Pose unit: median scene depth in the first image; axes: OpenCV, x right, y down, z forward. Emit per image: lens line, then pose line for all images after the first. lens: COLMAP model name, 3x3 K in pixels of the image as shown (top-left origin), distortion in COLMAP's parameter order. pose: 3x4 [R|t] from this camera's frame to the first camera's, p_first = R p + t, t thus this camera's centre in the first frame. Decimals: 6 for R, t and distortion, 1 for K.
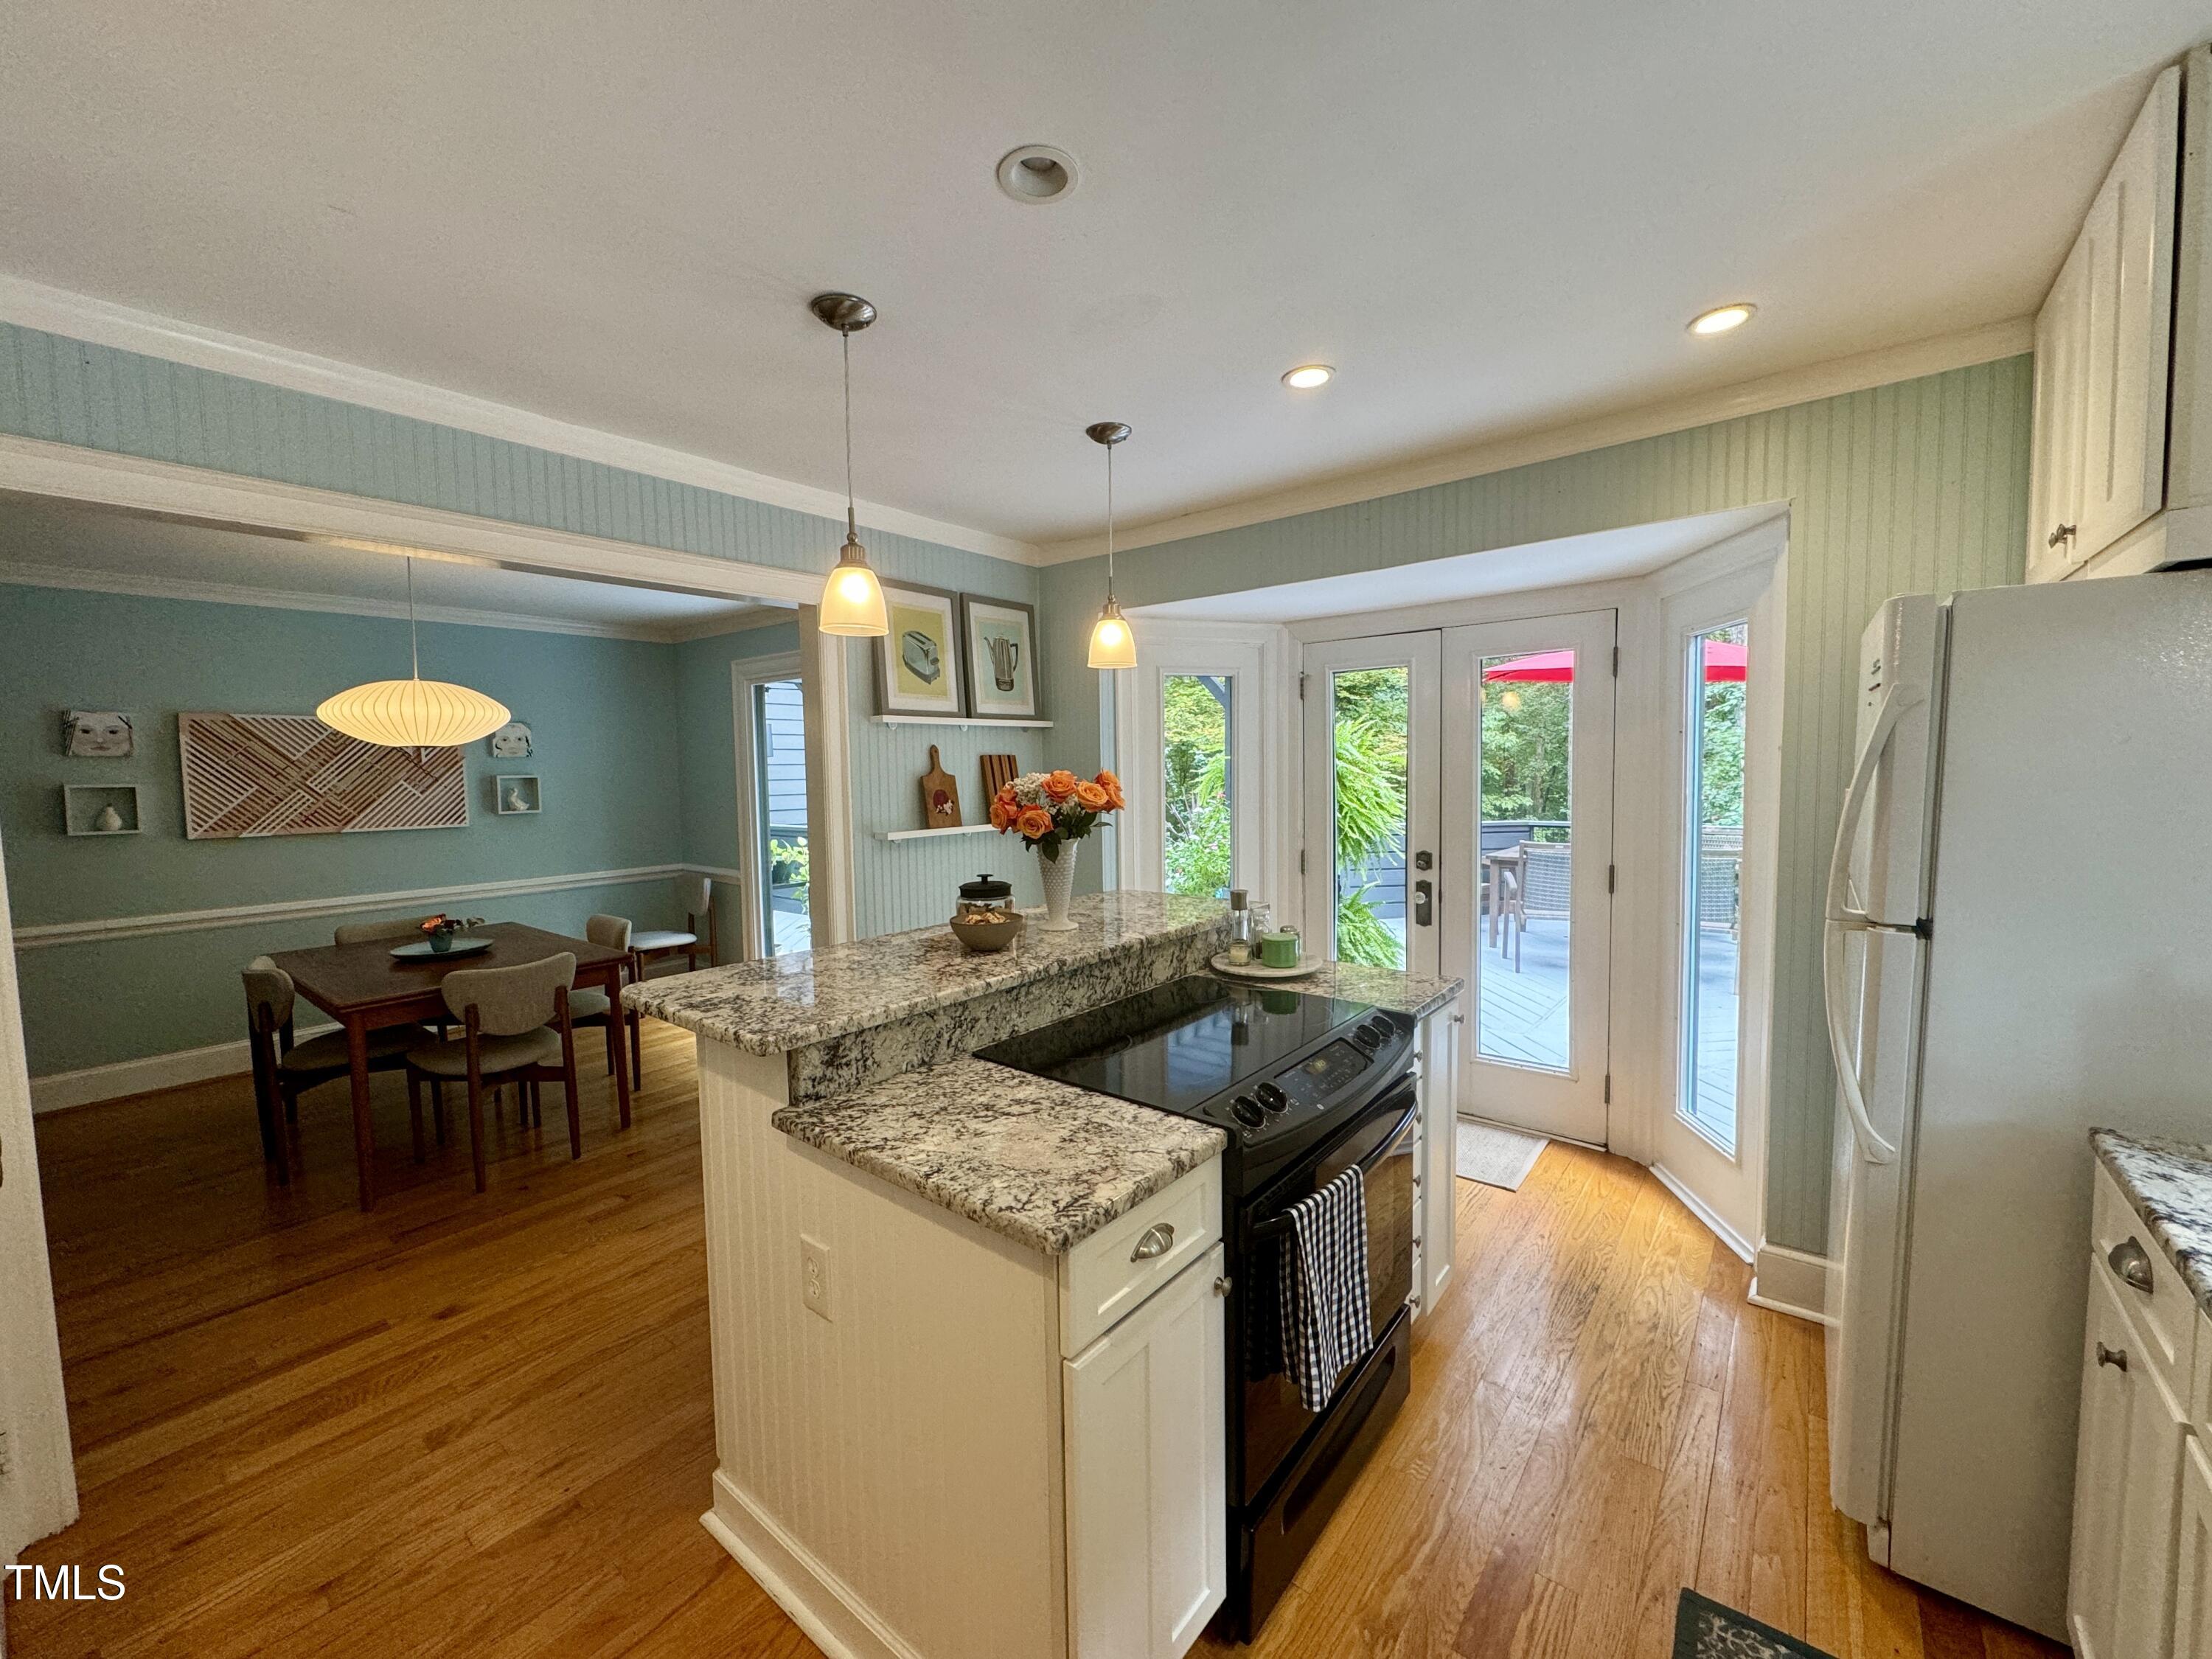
lens RADIAL K [[883.8, 0, 1106.2], [0, 883.8, 826.4], [0, 0, 1]] dist [-0.000476, 0.000082]
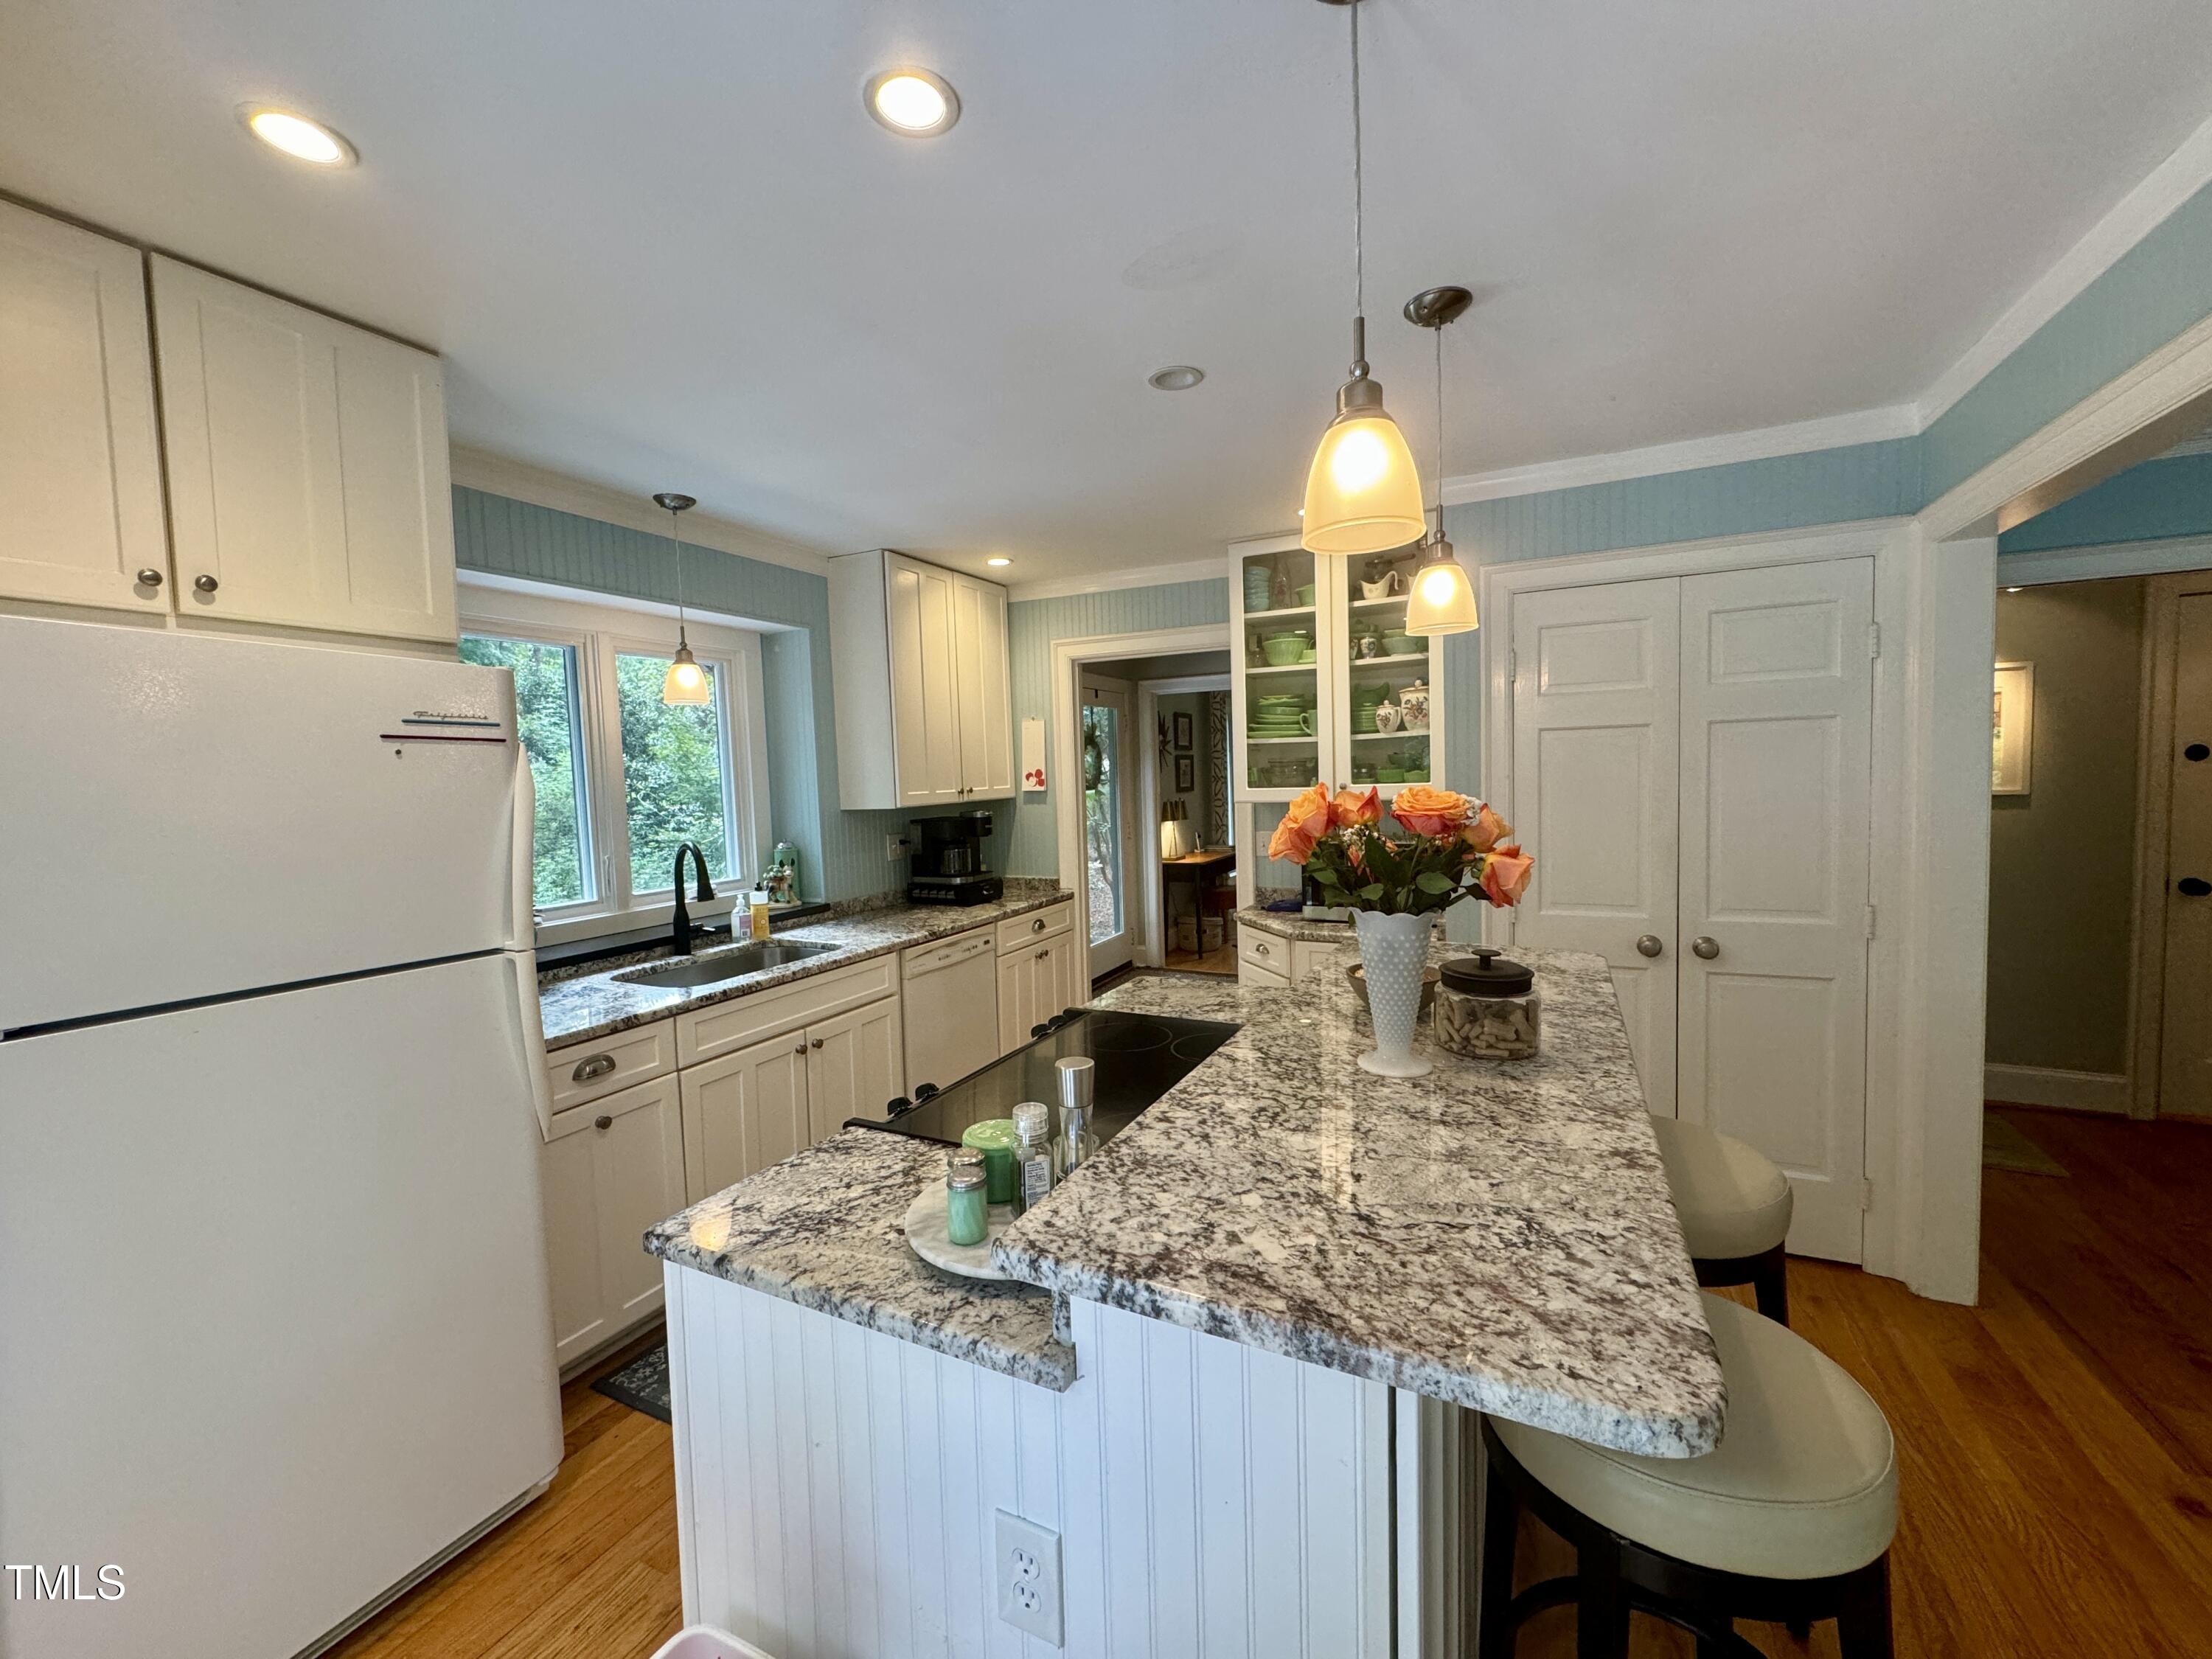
lens RADIAL K [[883.8, 0, 1106.1], [0, 883.8, 826.3], [0, 0, 1]] dist [-0.000476, 0.000082]
pose [[-0.976716, 0.055965, -0.207106, 0.356591], [0.029643, 0.991320, 0.128083, -0.173492], [0.212476, 0.118962, -0.969898, 2.306346]]
